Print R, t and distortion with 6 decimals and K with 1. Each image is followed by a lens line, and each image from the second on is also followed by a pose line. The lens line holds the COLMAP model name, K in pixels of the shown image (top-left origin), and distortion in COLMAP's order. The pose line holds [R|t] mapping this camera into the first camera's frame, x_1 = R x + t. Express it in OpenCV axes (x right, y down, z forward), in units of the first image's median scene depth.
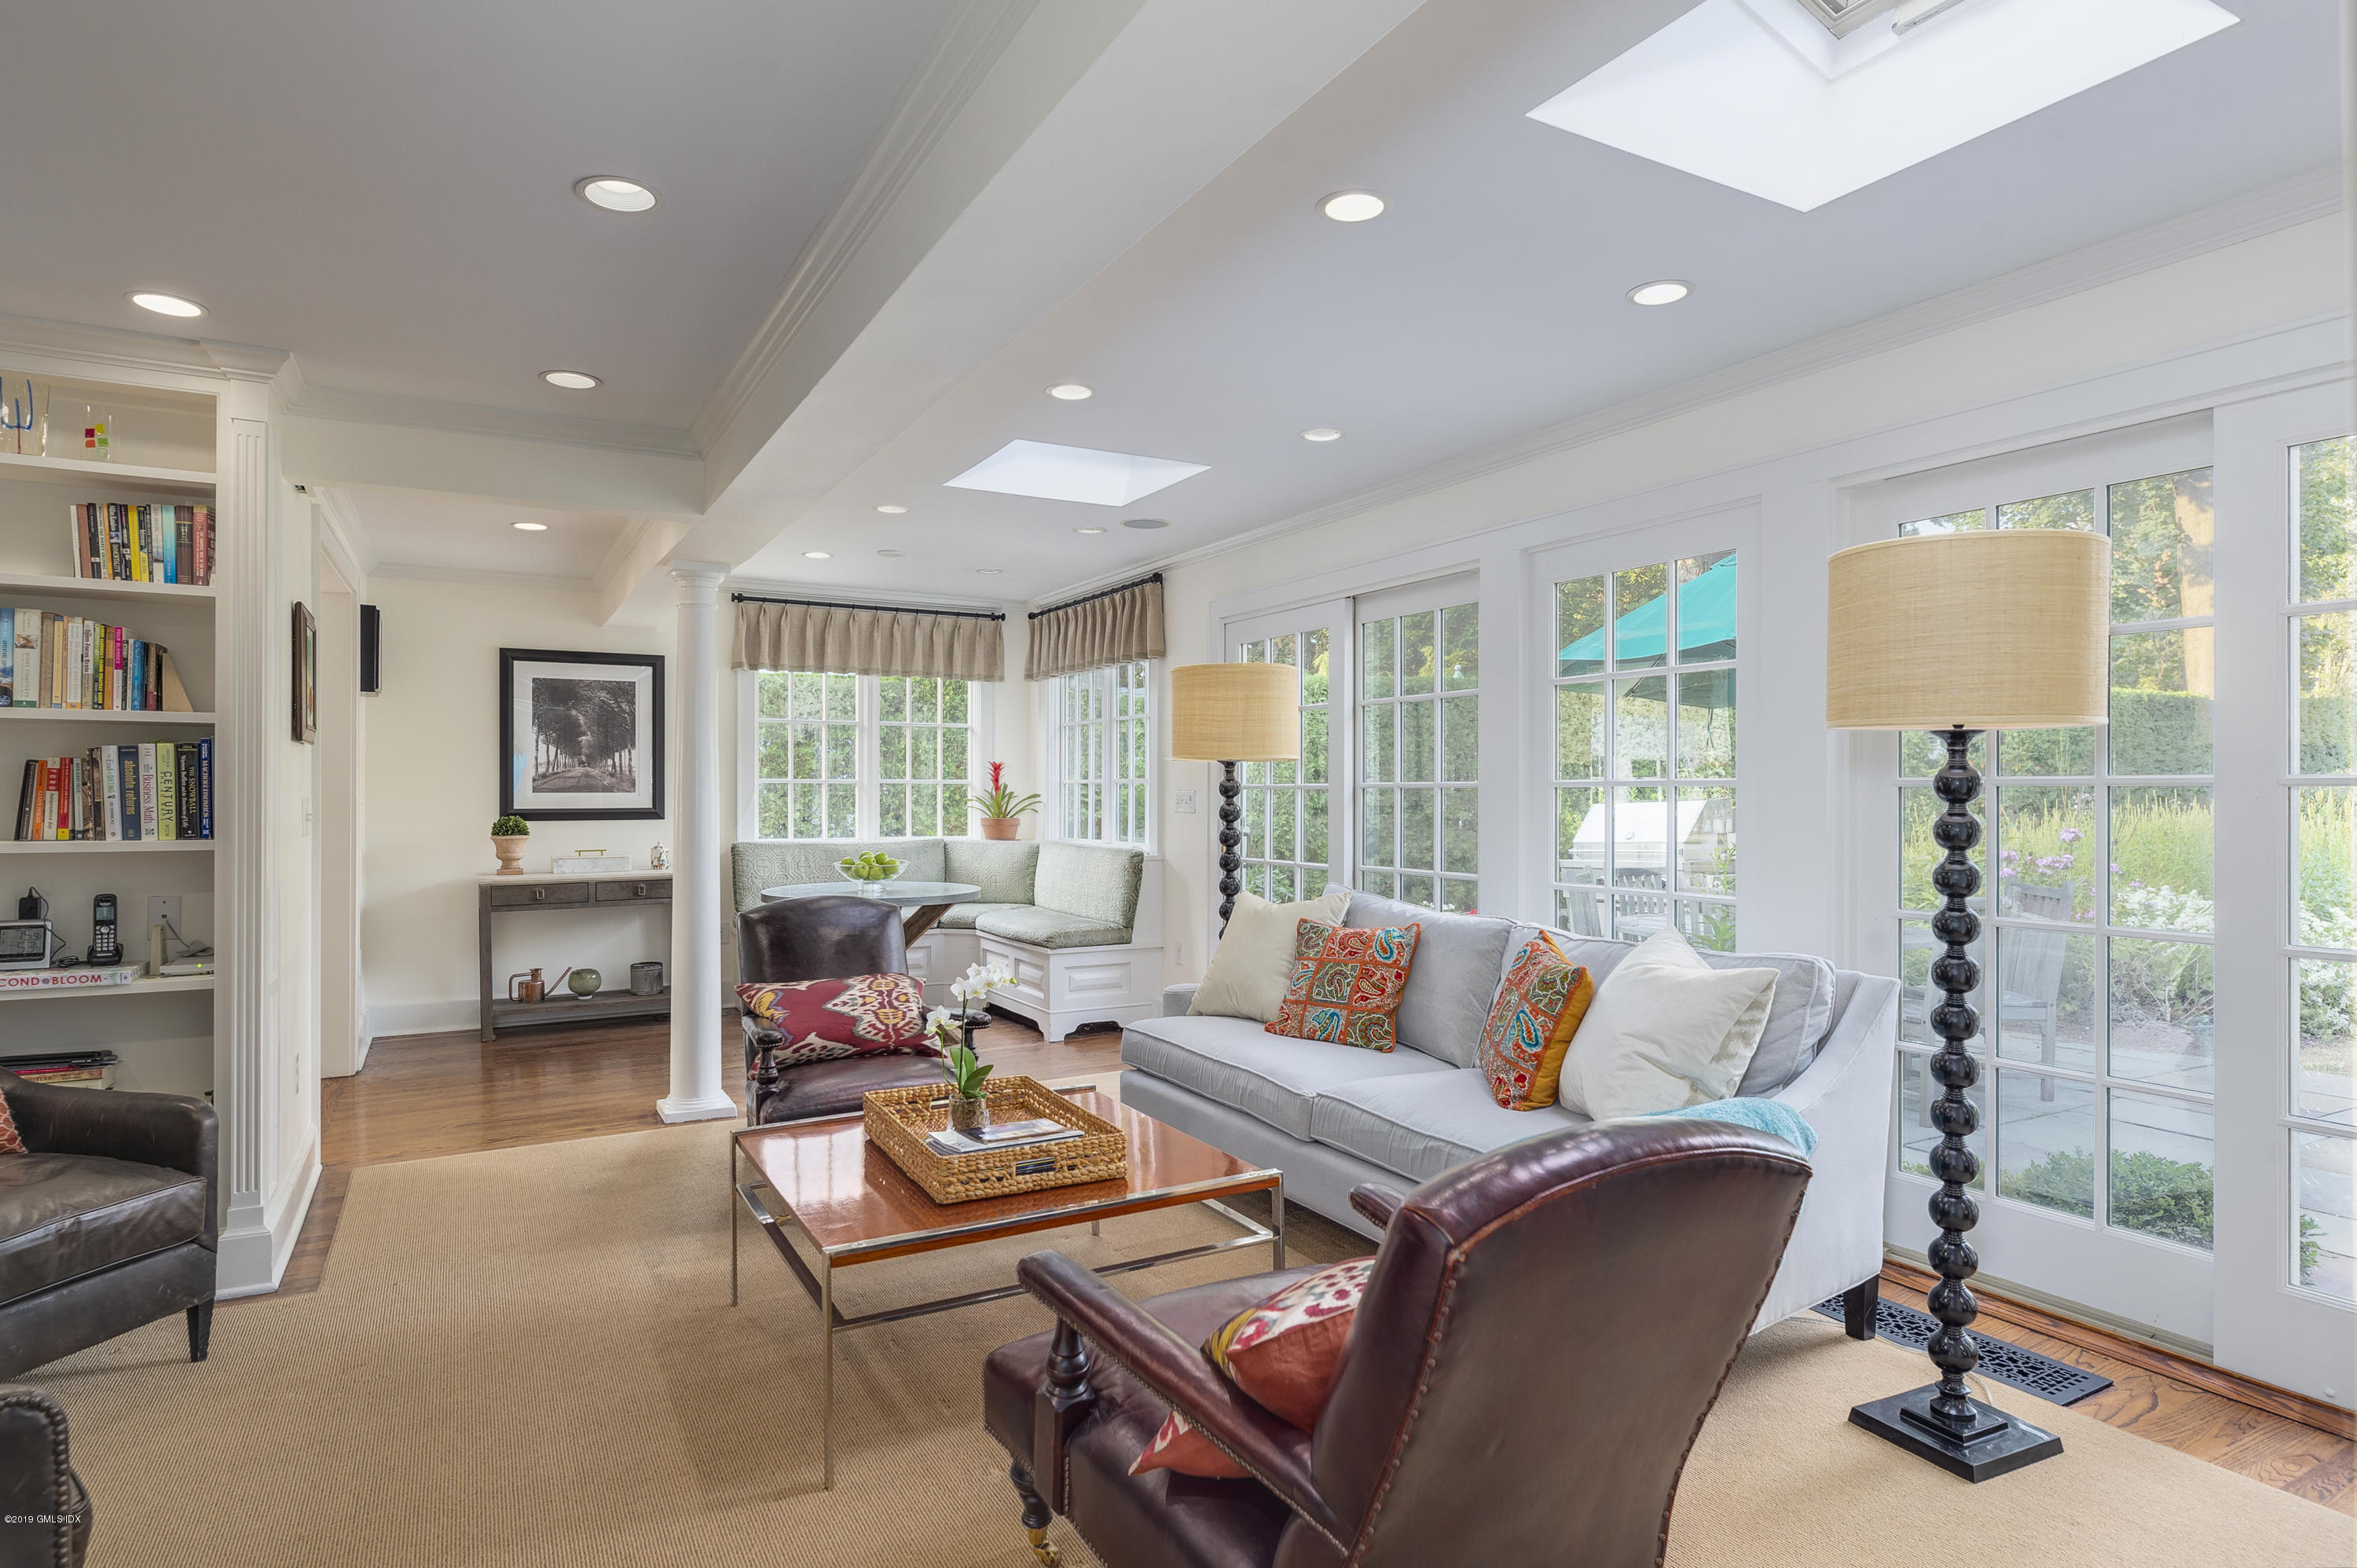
lens RADIAL K [[1281.4, 0, 1178.5], [0, 1281.4, 784.0], [0, 0, 1]] dist [-0.001319, -0.000356]
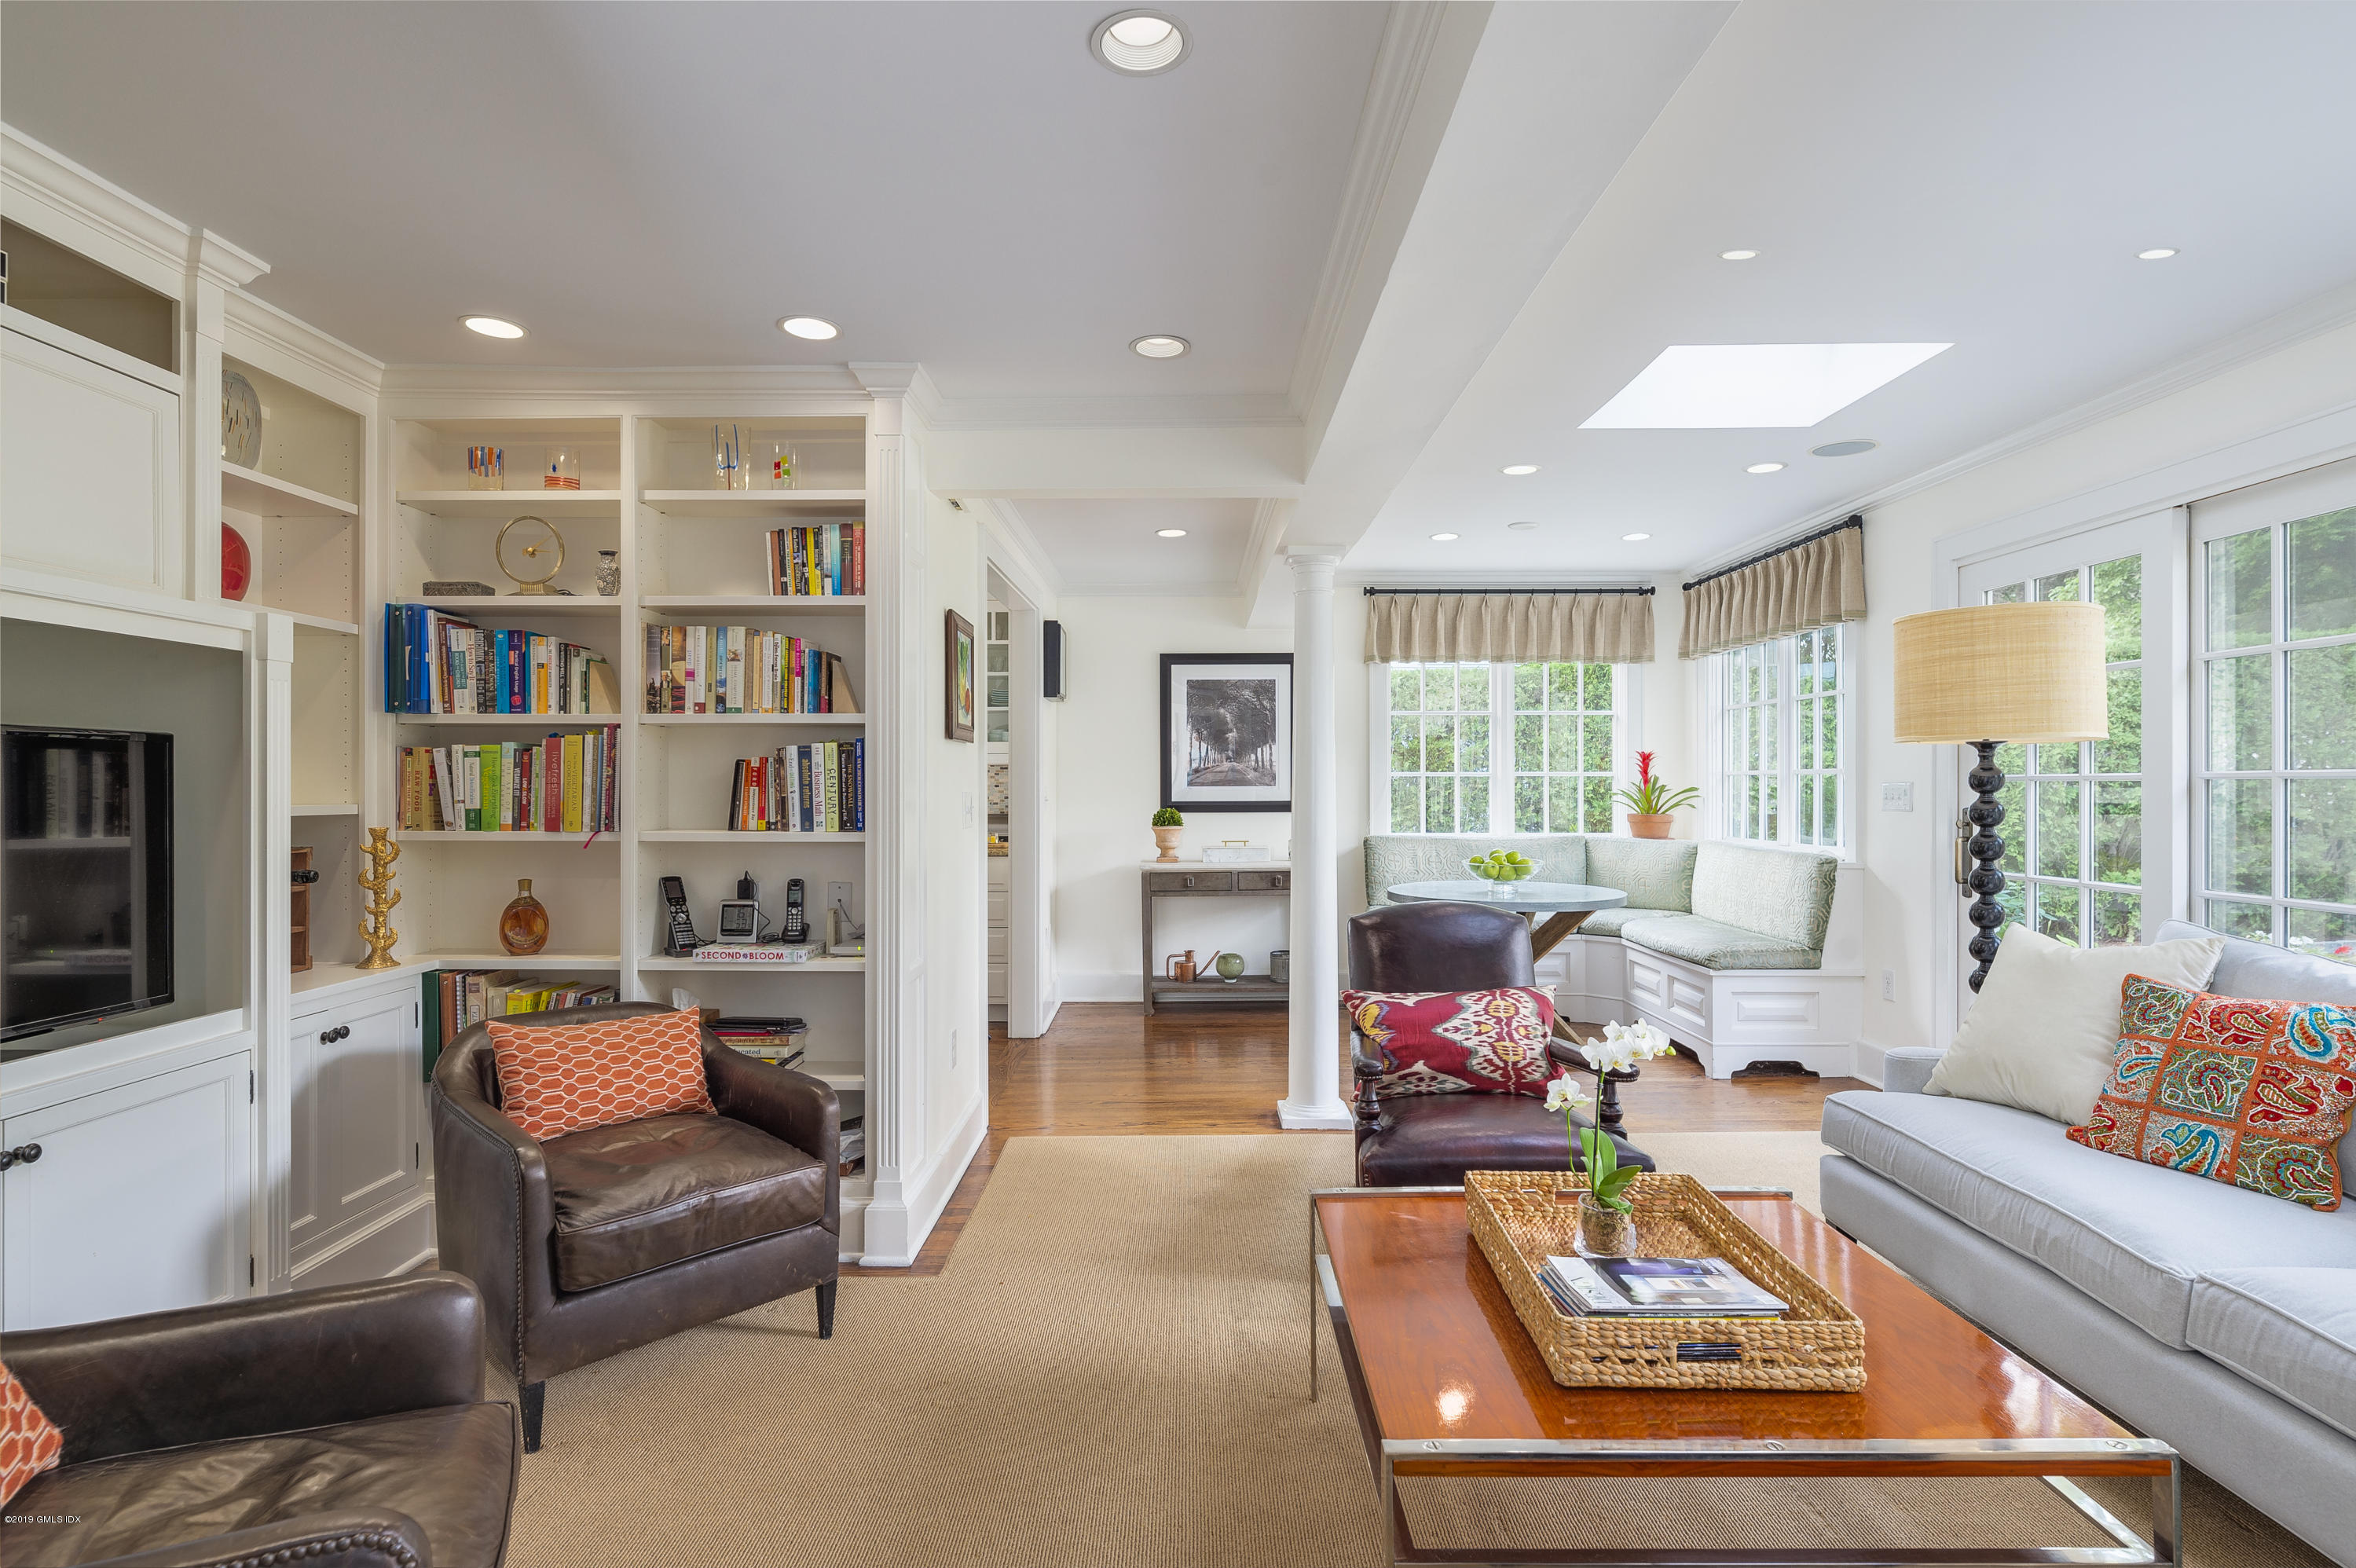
lens RADIAL K [[1180.5, 0, 1178.0], [0, 1180.5, 784.0], [0, 0, 1]] dist [-0.002464, -0.000340]
pose [[0.868518, -0.002074, -0.495654, -0.027983], [0.005117, 0.999975, 0.004781, -0.000068], [0.495631, -0.006688, 0.868507, 0.199675]]
